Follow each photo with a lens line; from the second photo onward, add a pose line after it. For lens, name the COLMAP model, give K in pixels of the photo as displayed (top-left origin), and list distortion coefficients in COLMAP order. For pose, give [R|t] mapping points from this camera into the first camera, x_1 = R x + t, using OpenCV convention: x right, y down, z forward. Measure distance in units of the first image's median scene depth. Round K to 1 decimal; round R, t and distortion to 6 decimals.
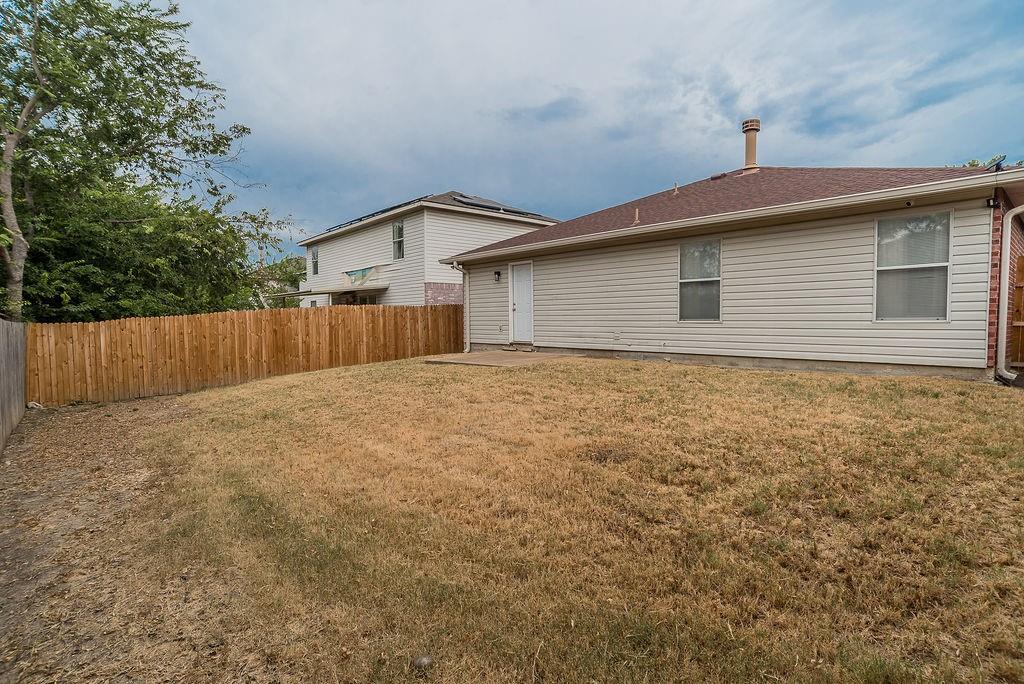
lens RADIAL K [[529.7, 0, 510.0], [0, 529.7, 347.2], [0, 0, 1]] dist [-0.006383, -0.000718]
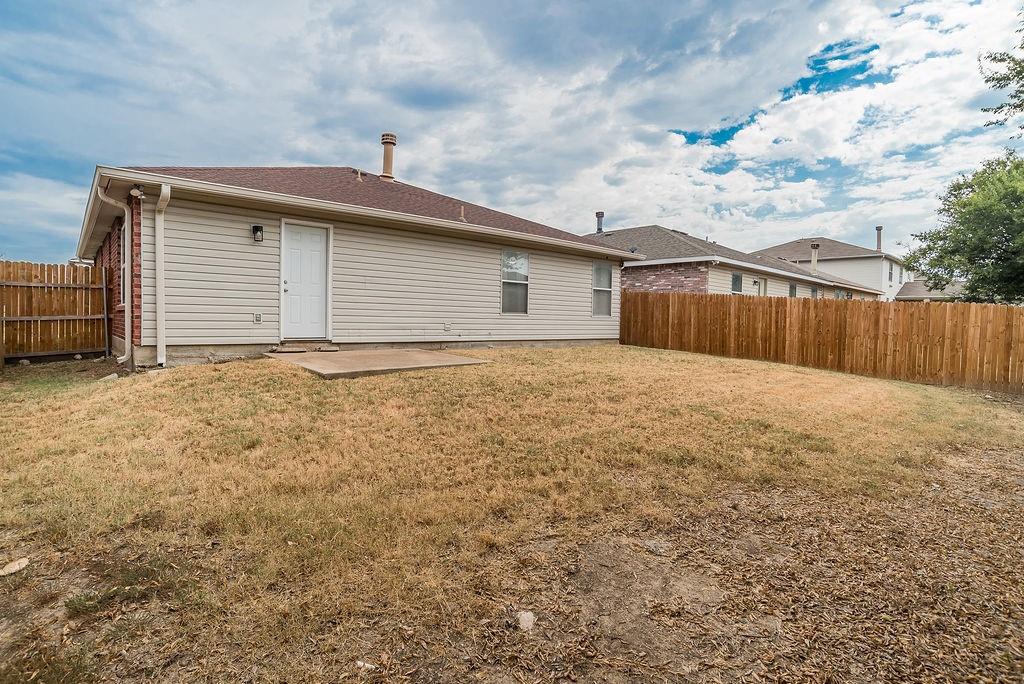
lens RADIAL K [[529.7, 0, 510.7], [0, 529.7, 333.7], [0, 0, 1]] dist [-0.006383, -0.000718]
pose [[-0.021049, -0.037125, 0.999089, -0.781202], [0.021246, 0.999068, 0.037572, -0.042332], [-0.999553, 0.022017, -0.020240, 0.873285]]
